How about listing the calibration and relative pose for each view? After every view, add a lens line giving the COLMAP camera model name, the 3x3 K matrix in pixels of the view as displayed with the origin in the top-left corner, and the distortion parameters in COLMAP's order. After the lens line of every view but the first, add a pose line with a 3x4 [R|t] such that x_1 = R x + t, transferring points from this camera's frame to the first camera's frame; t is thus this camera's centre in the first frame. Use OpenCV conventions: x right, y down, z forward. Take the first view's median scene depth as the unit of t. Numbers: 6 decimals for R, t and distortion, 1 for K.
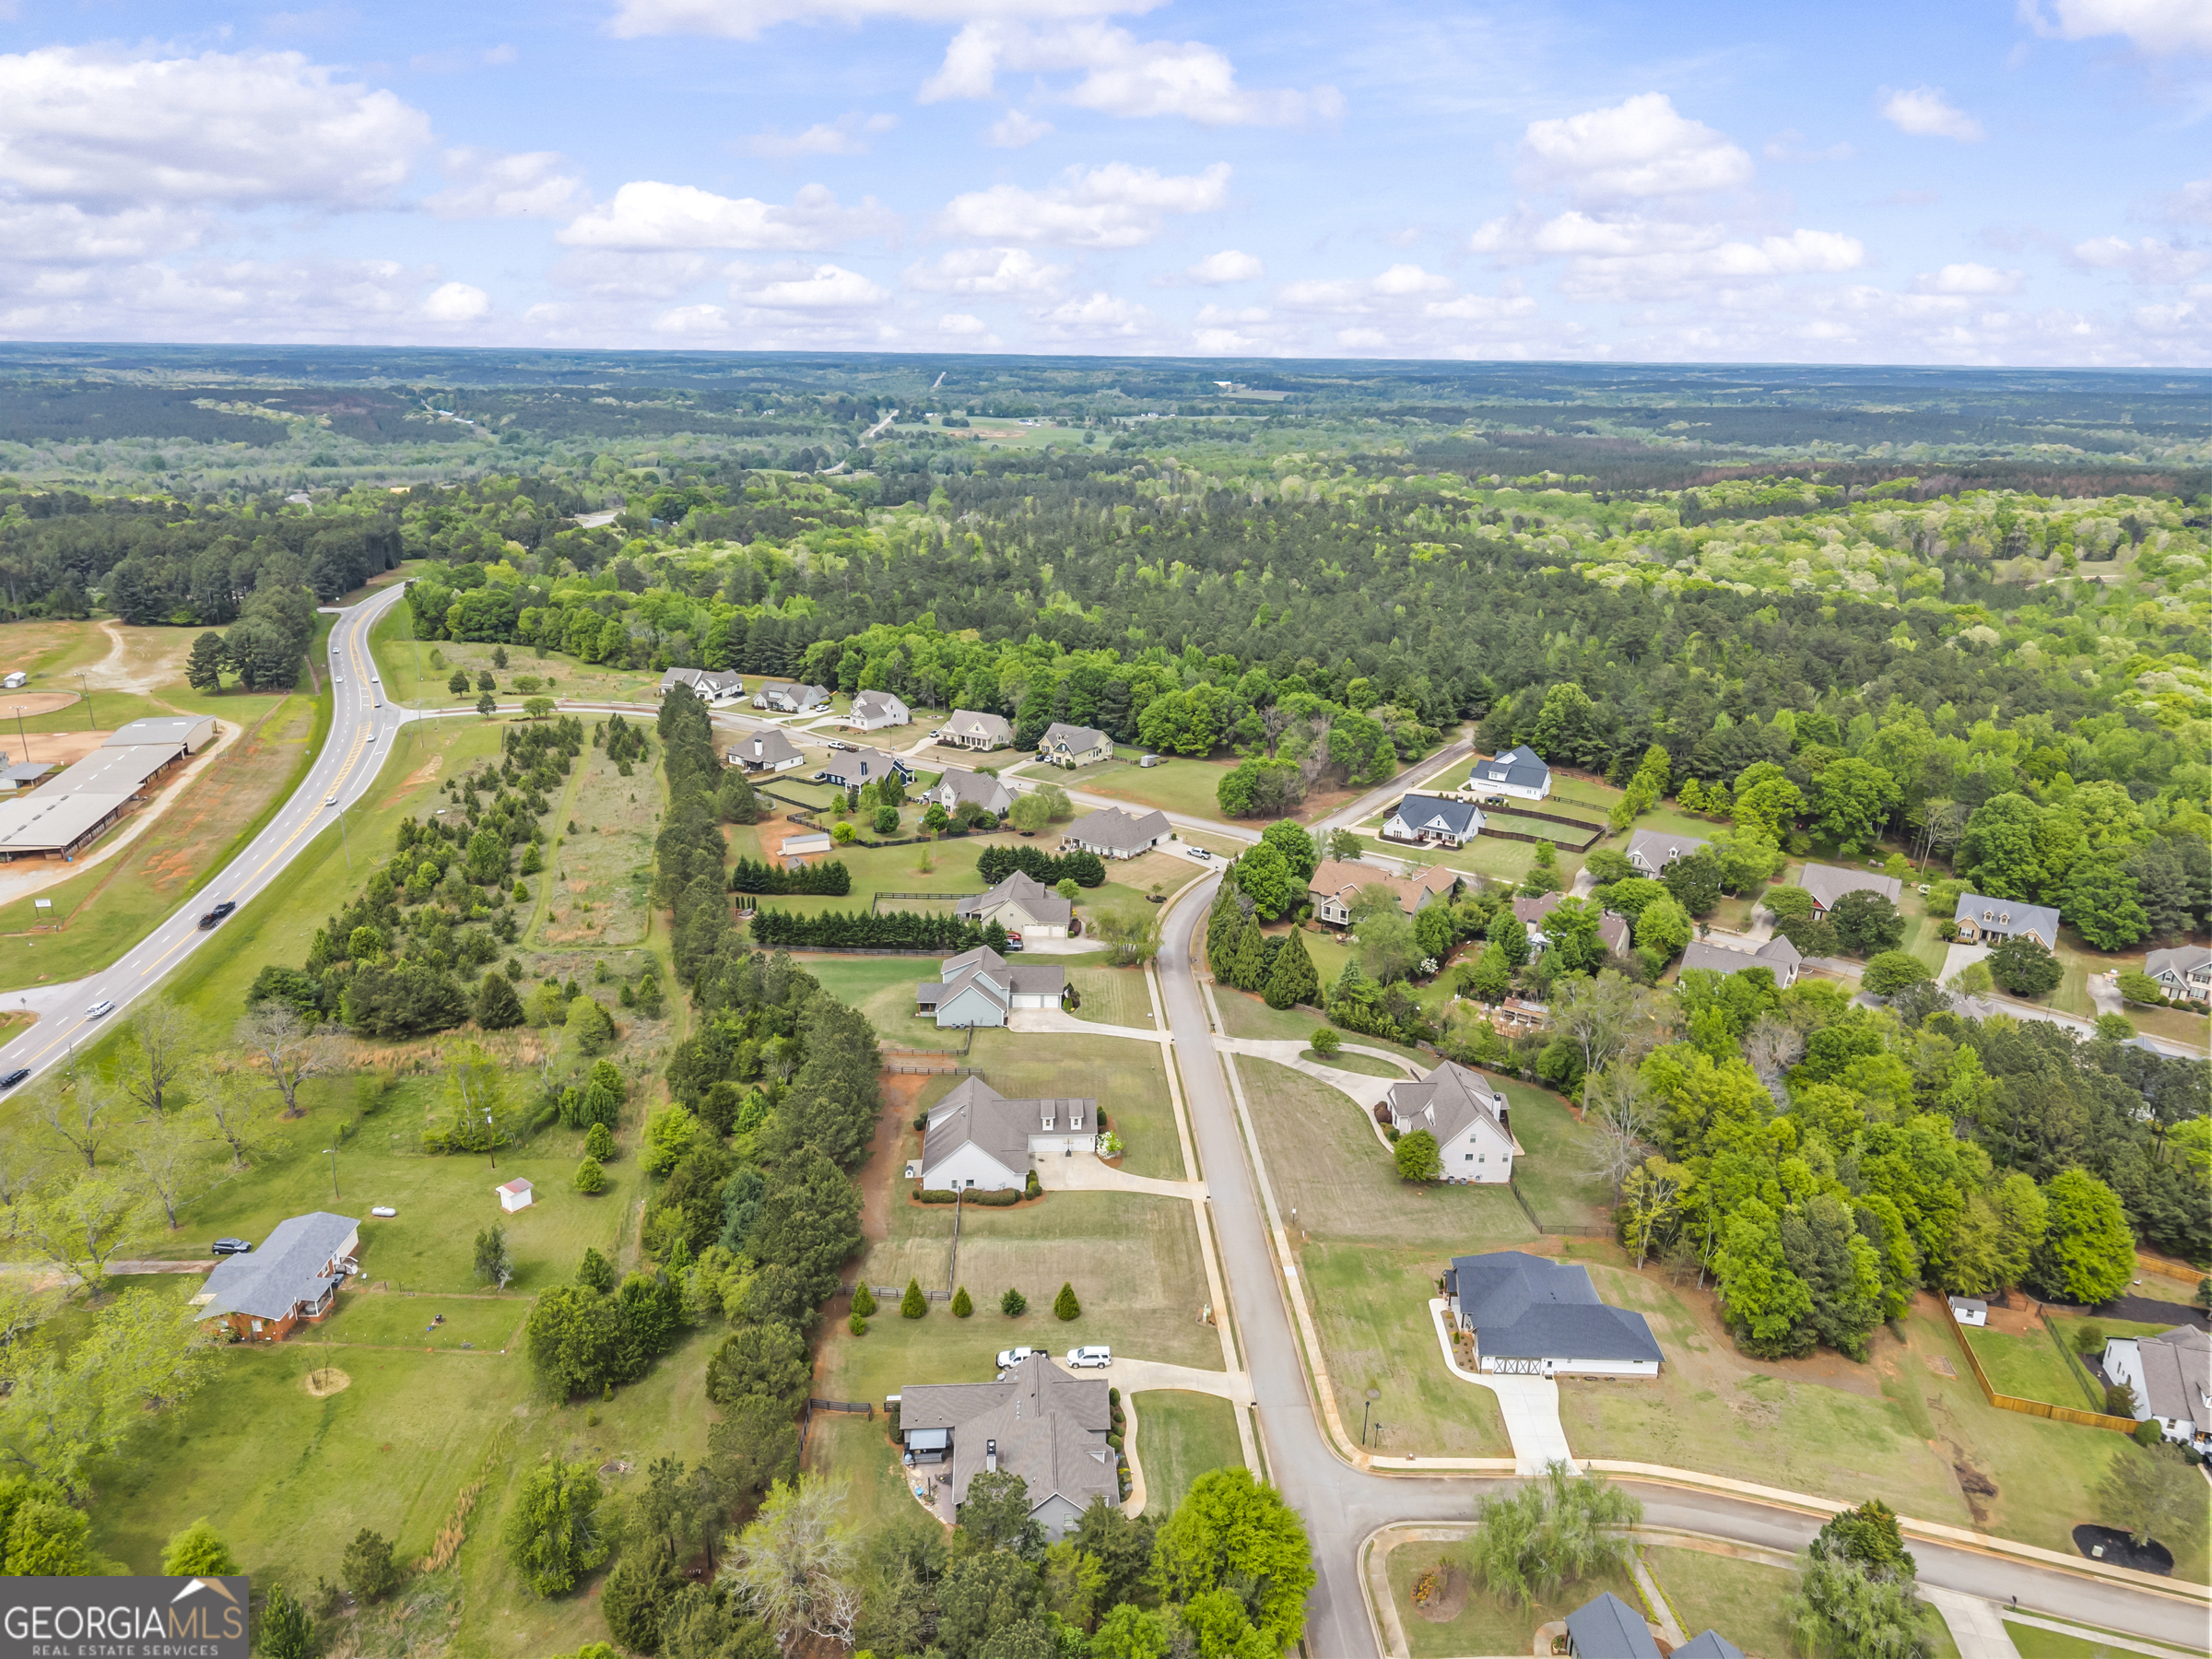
lens RADIAL K [[1446.3, 0, 1085.6], [0, 1446.3, 827.6], [0, 0, 1]] dist [0.013663, -0.000865]
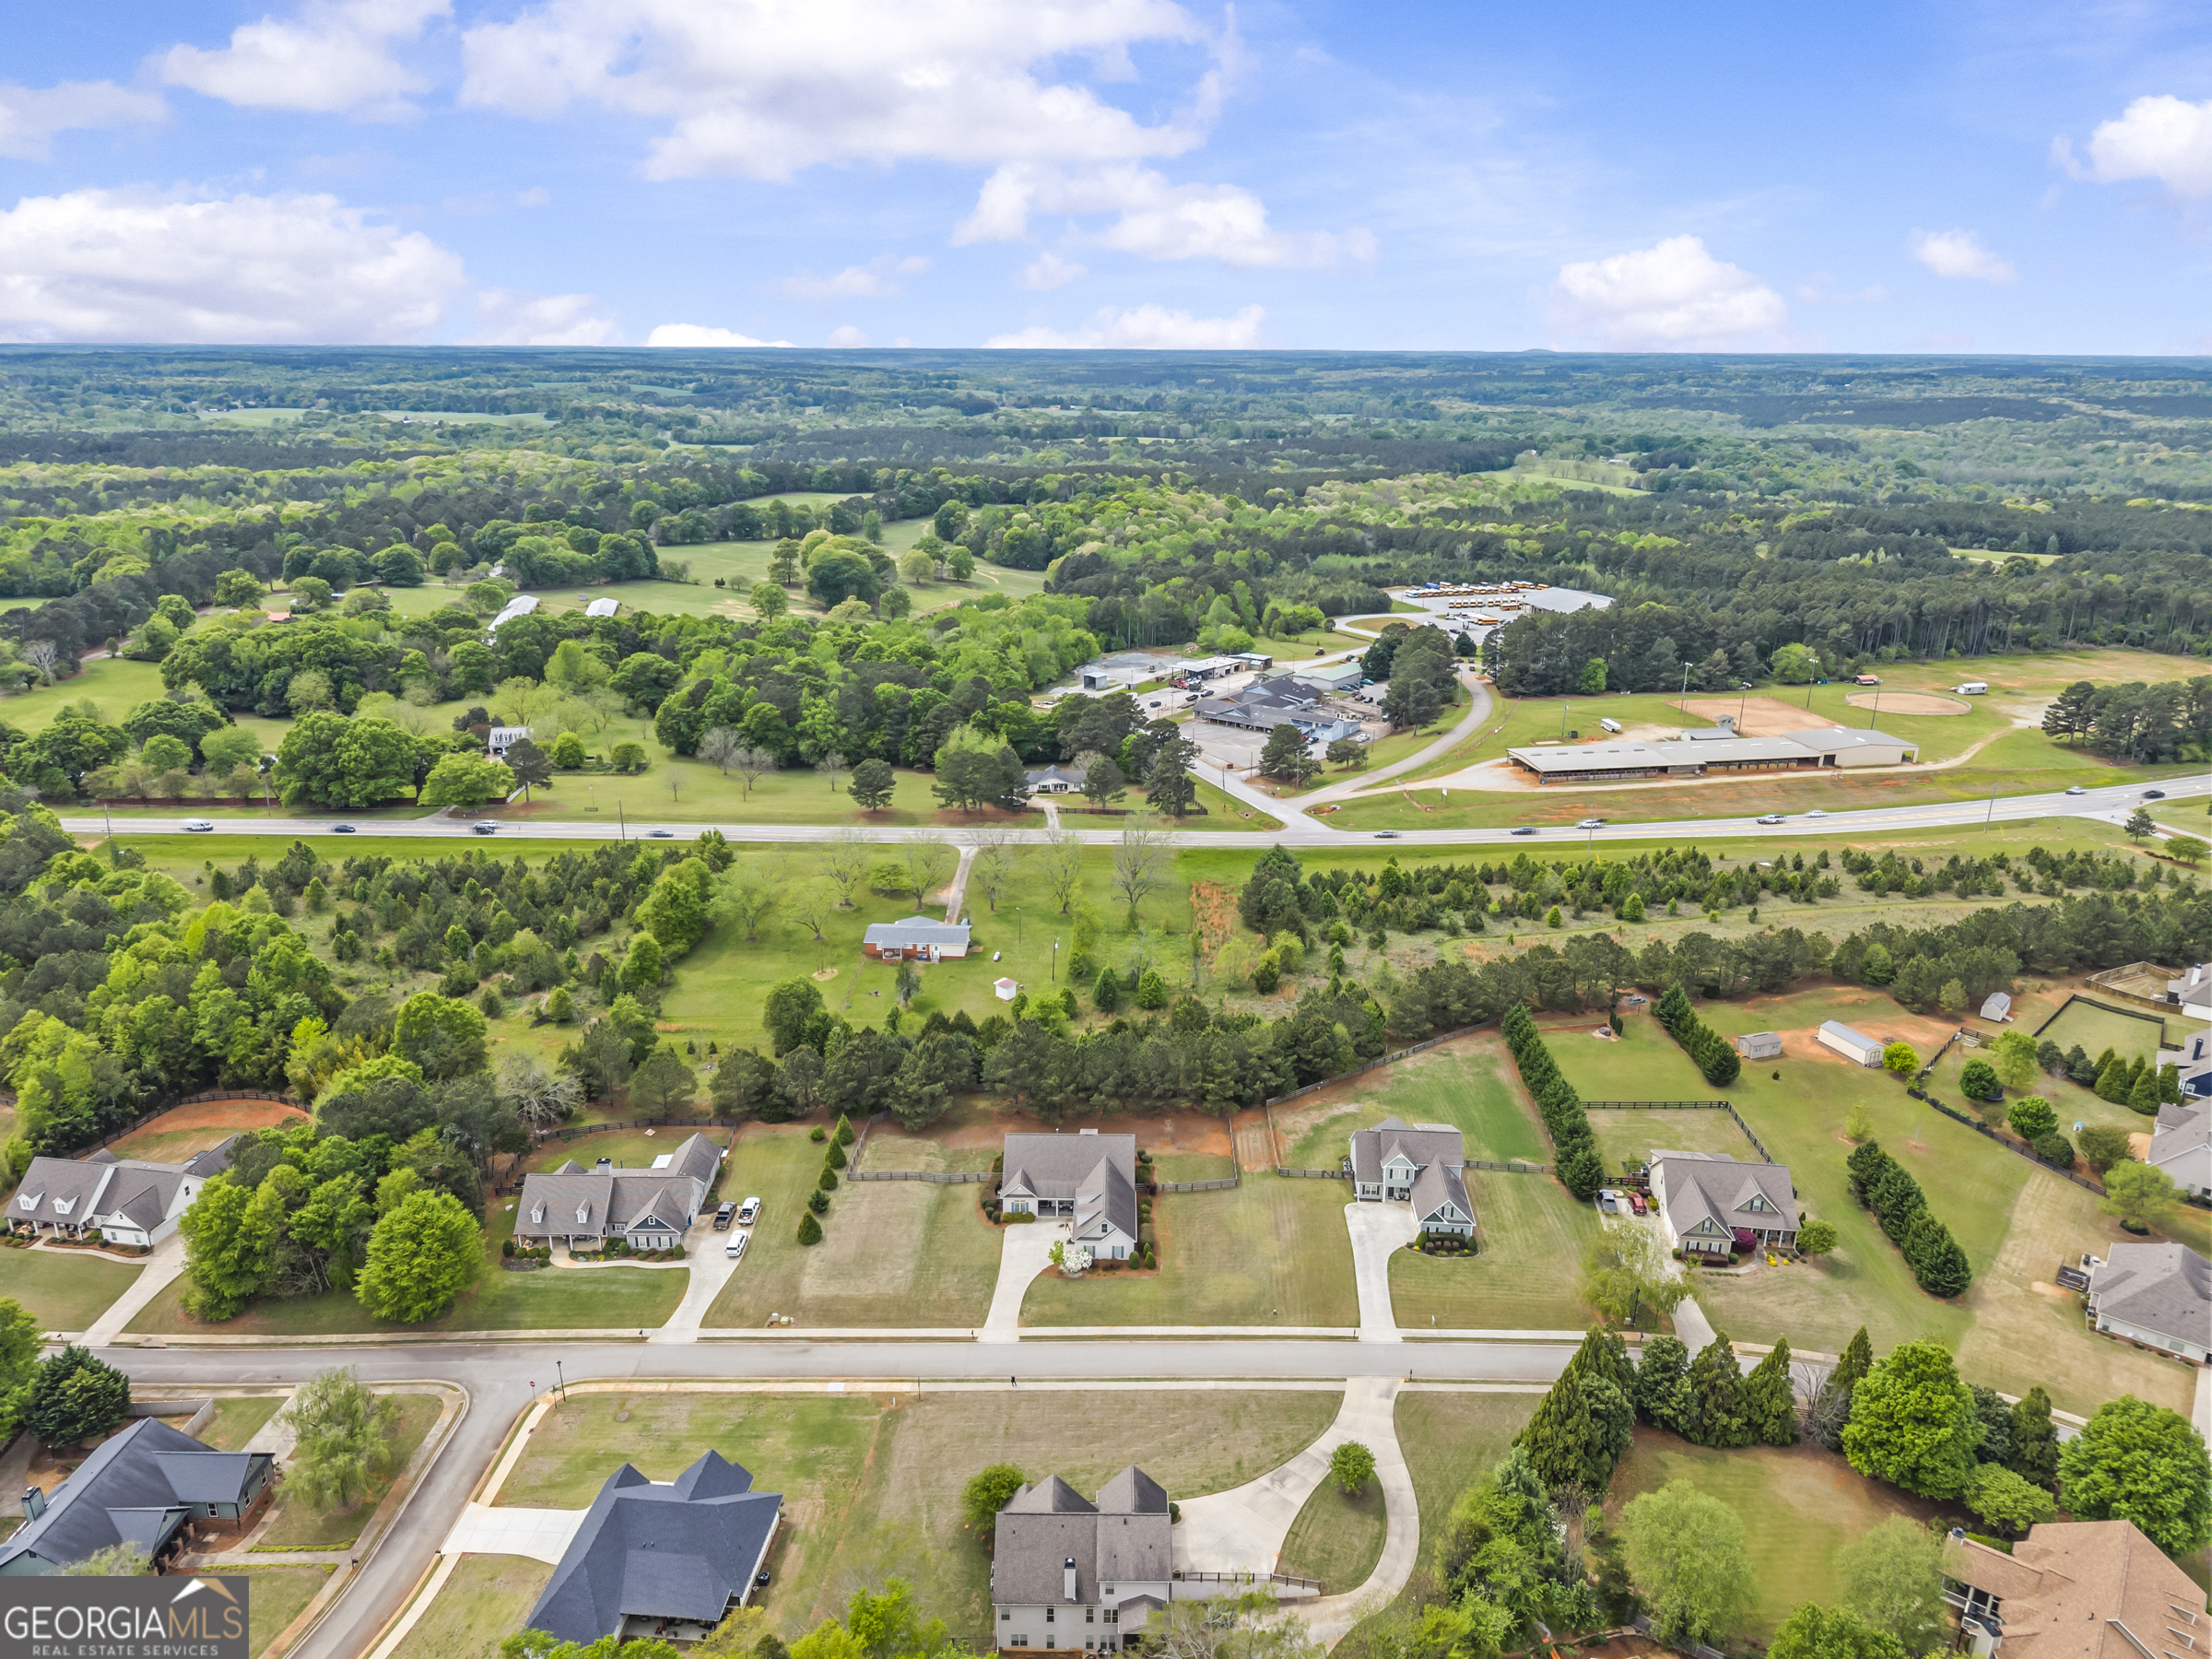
lens RADIAL K [[1504.7, 0, 1100.8], [0, 1504.7, 933.3], [0, 0, 1]] dist [0.073758, 0.000157]
pose [[-0.050884, 0.367779, -0.928520, 0.876976], [-0.315887, 0.876066, 0.364314, -0.333575], [0.947432, 0.311845, 0.071598, 0.950436]]
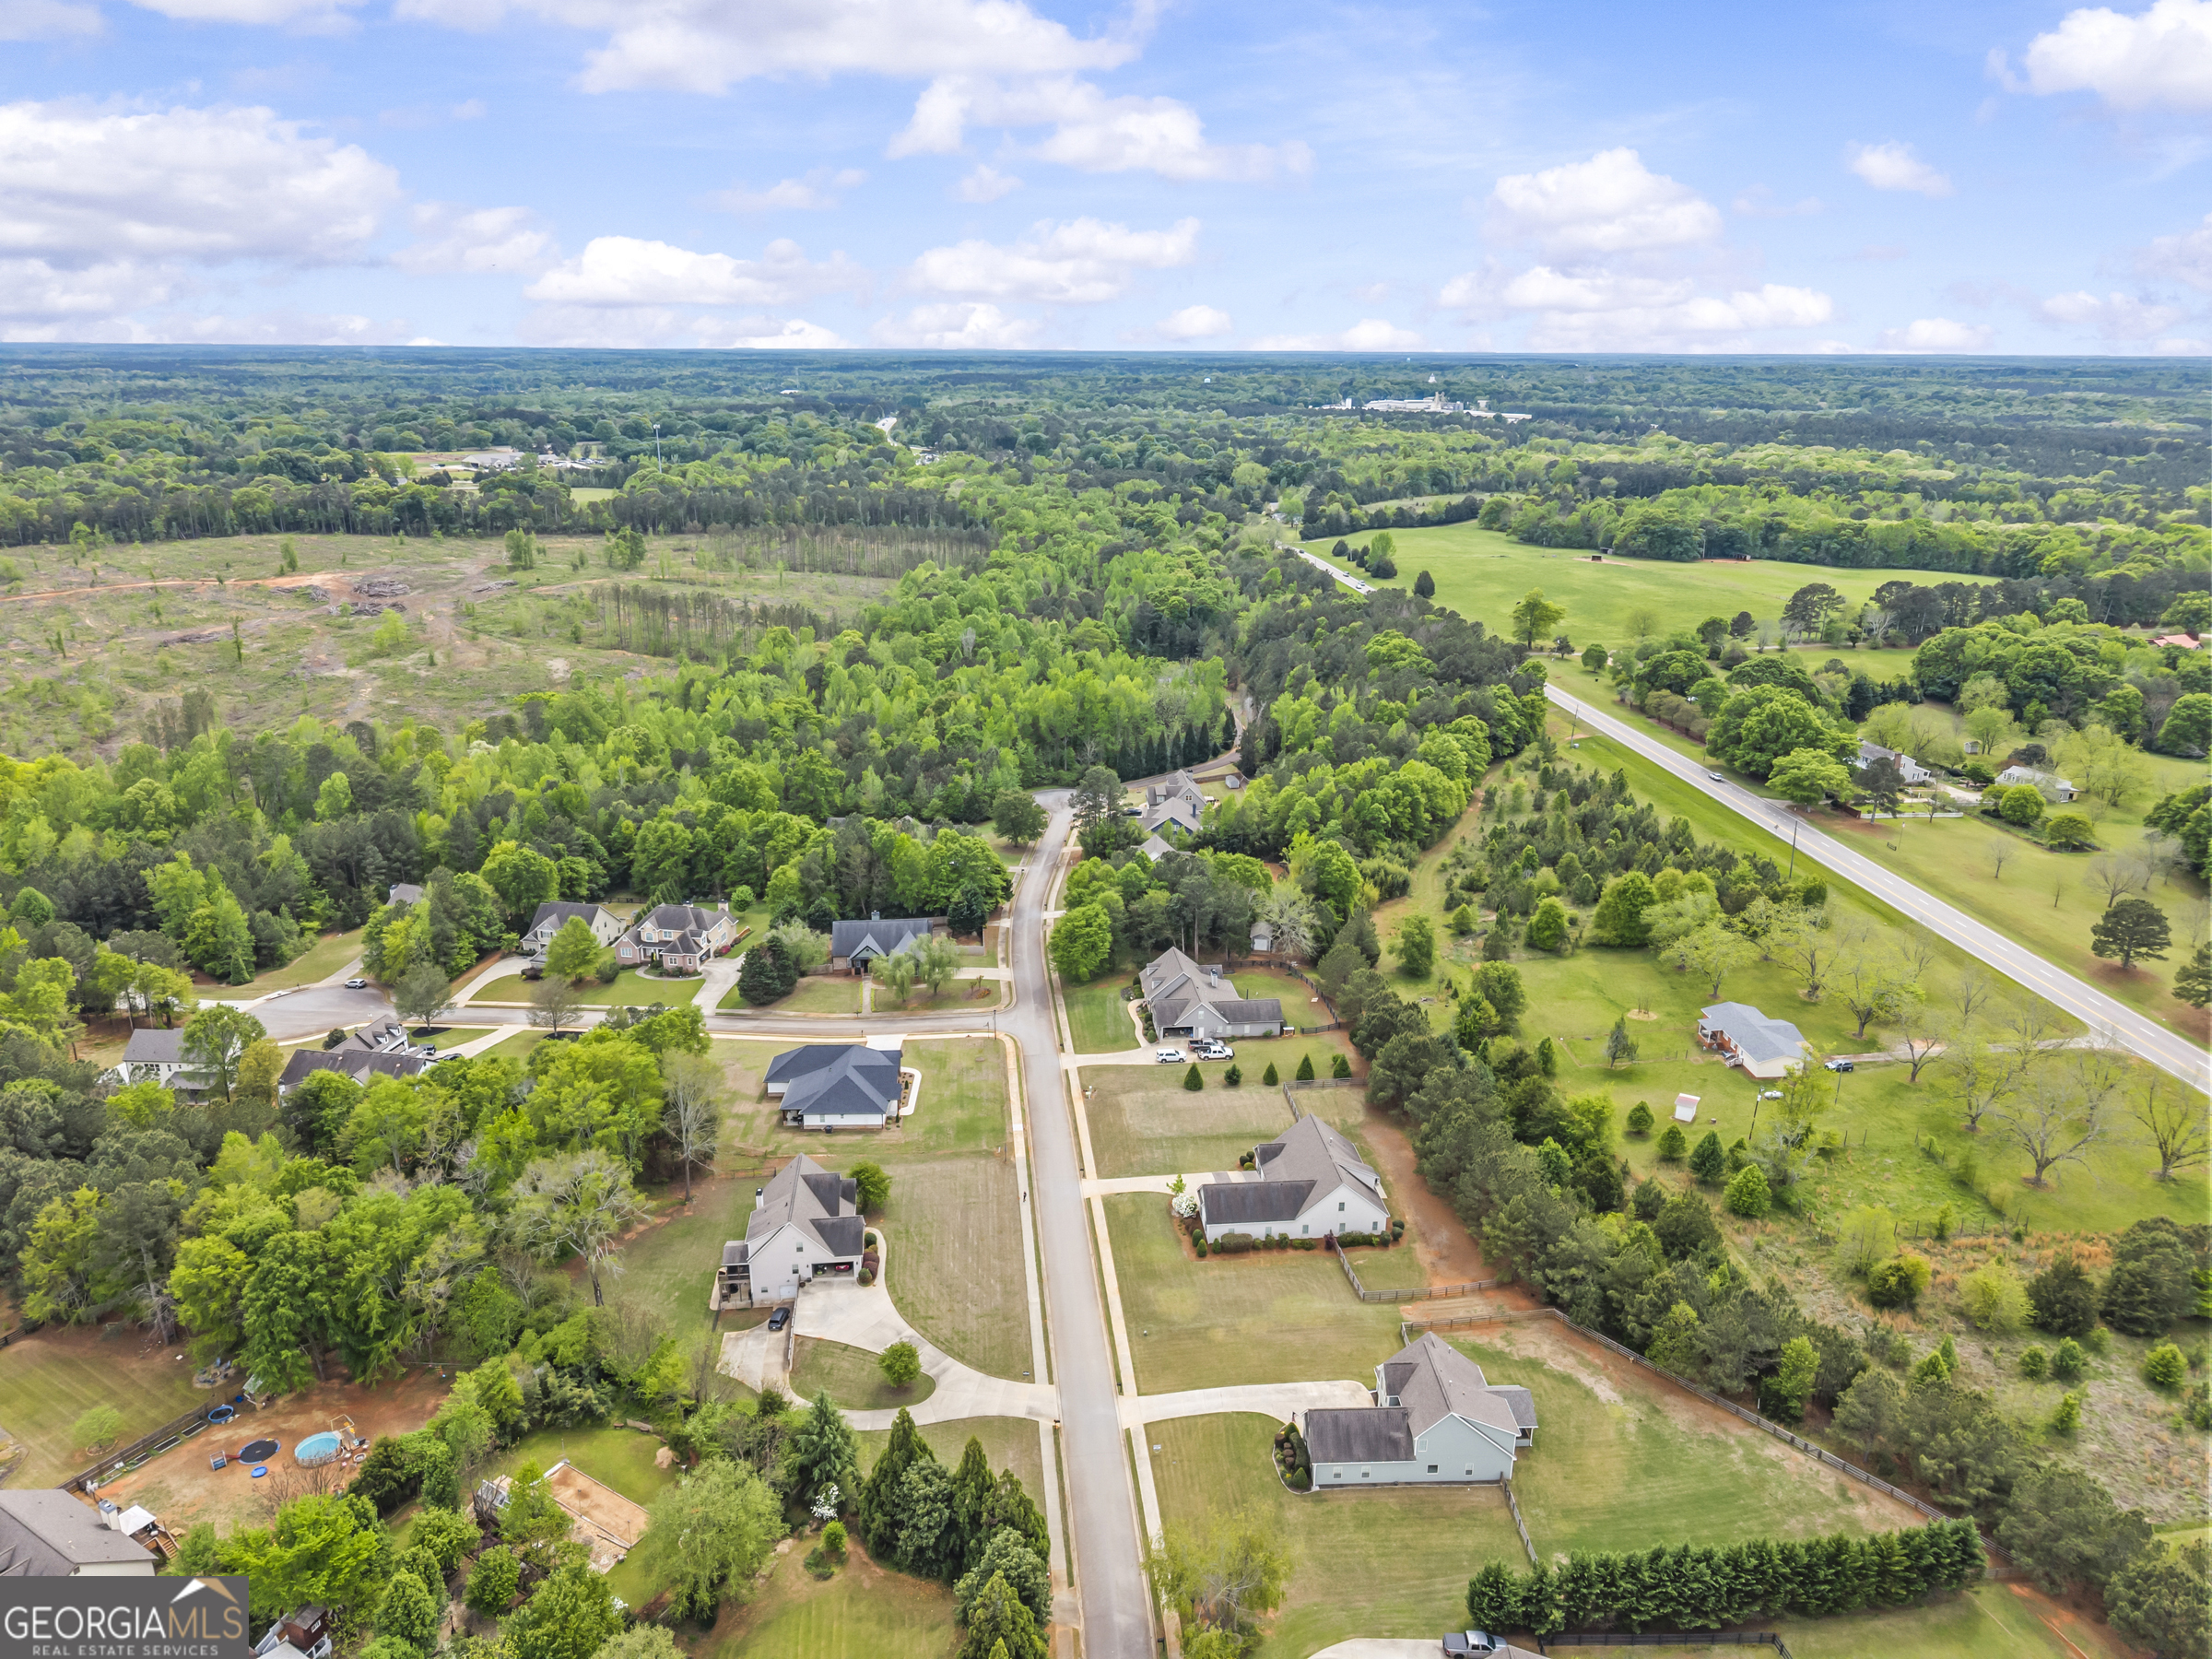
lens RADIAL K [[1446.3, 0, 1085.6], [0, 1446.3, 827.6], [0, 0, 1]] dist [0.013663, -0.000865]
pose [[-0.998959, 0.006758, -0.045124, 0.130493], [-0.021077, 0.808777, 0.587737, -0.577954], [0.040468, 0.588076, -0.807793, 1.740878]]
